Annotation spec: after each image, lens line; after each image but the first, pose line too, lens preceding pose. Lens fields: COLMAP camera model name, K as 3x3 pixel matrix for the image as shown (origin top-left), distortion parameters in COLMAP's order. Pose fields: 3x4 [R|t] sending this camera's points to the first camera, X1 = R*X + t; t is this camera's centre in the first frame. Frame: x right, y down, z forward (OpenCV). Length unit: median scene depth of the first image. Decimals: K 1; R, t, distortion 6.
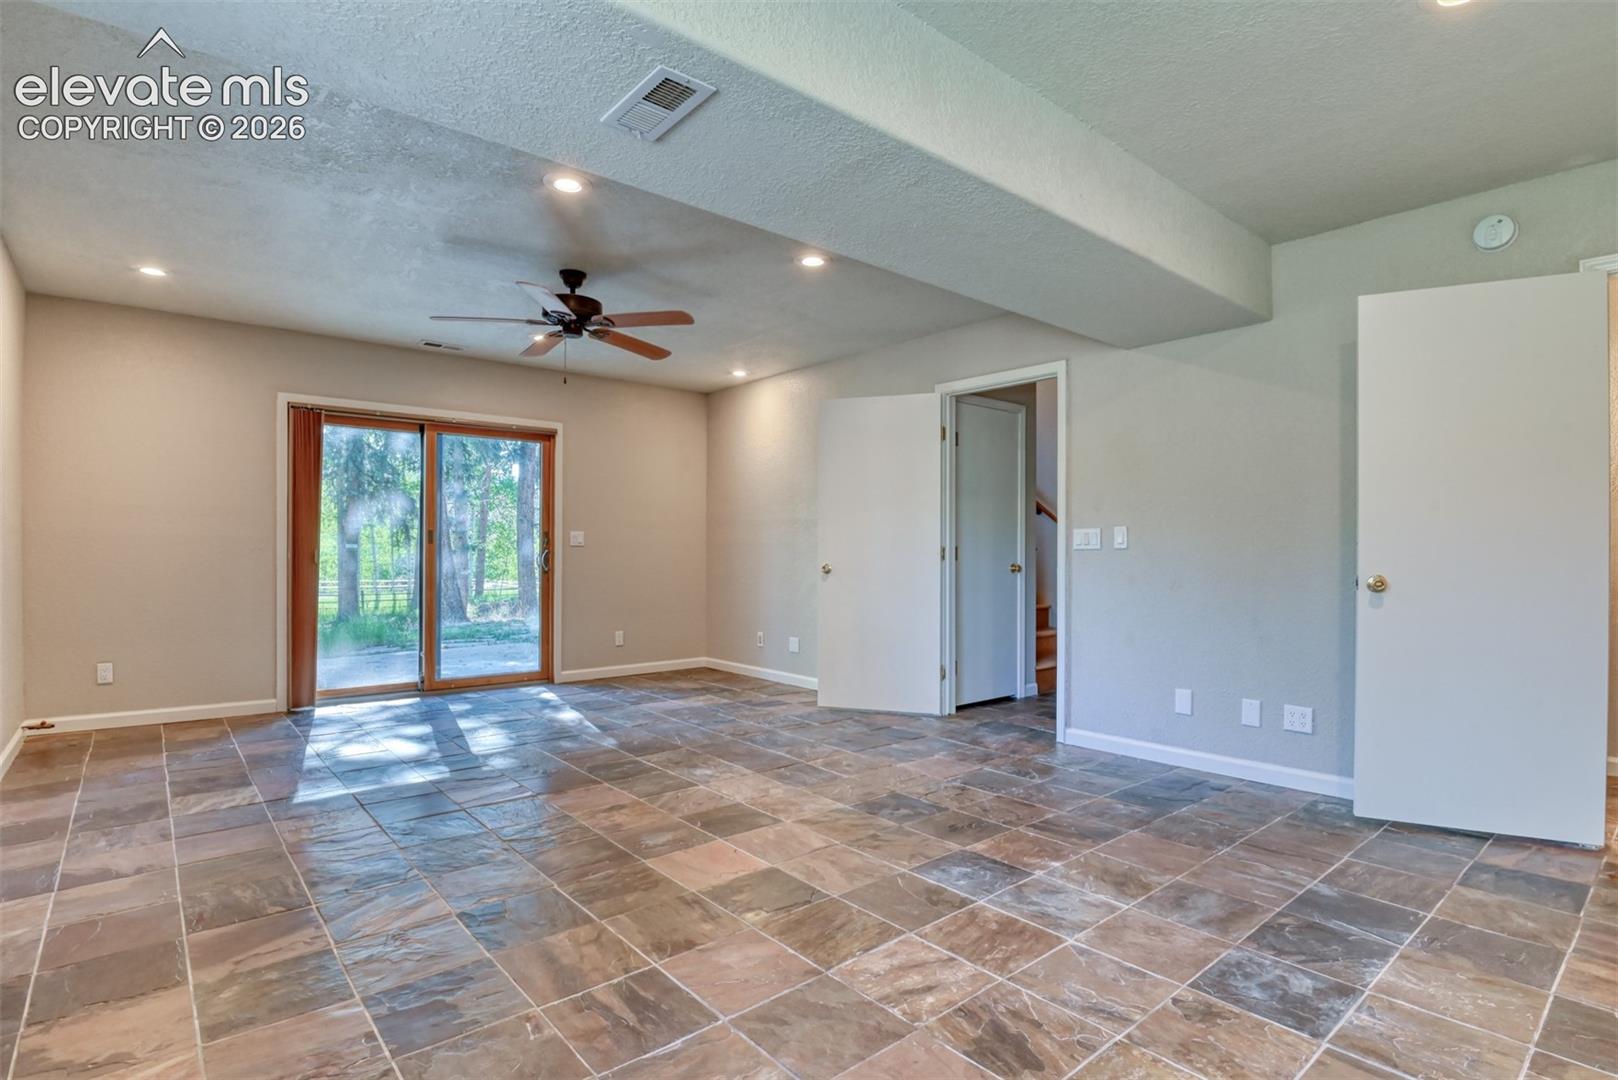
lens RADIAL K [[797.5, 0, 807.1], [0, 797.5, 543.1], [0, 0, 1]] dist [-0.024301, -0.004864]
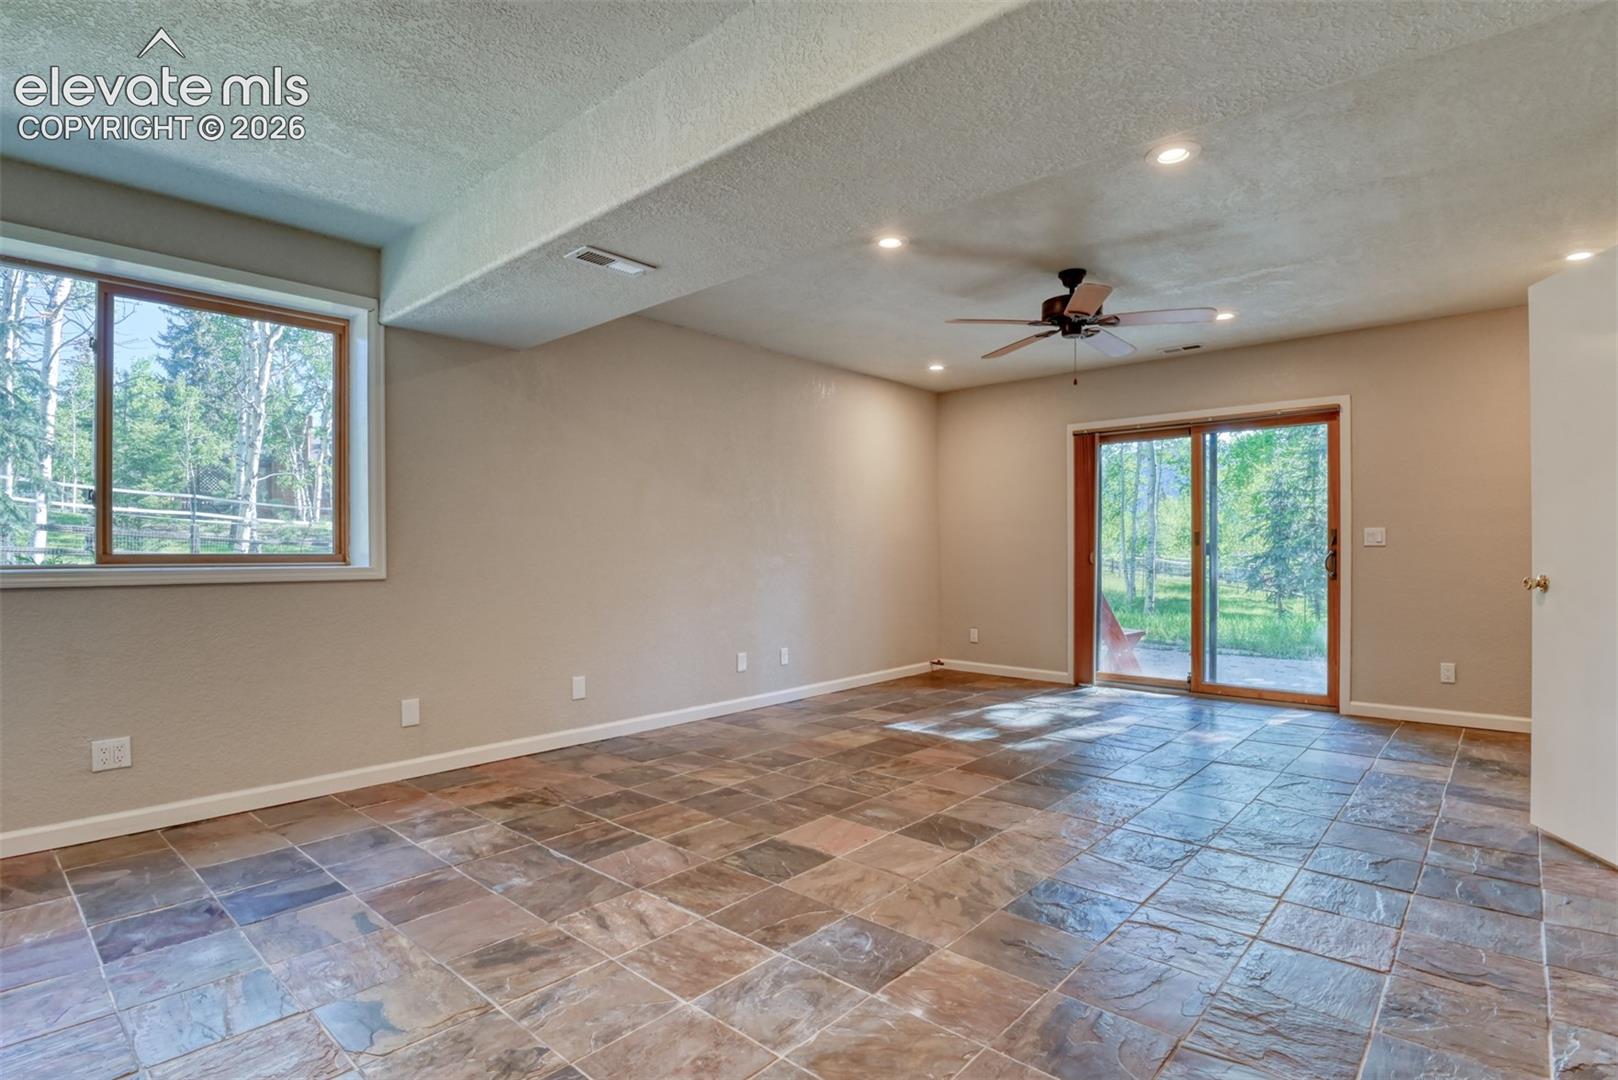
lens RADIAL K [[797.5, 0, 808.3], [0, 797.5, 545.1], [0, 0, 1]] dist [-0.024301, -0.004864]
pose [[0.140539, -0.011319, -0.990010, 0.969647], [0.010953, 0.999891, -0.009877, 0.009786], [0.990015, -0.009455, 0.140647, 0.810537]]
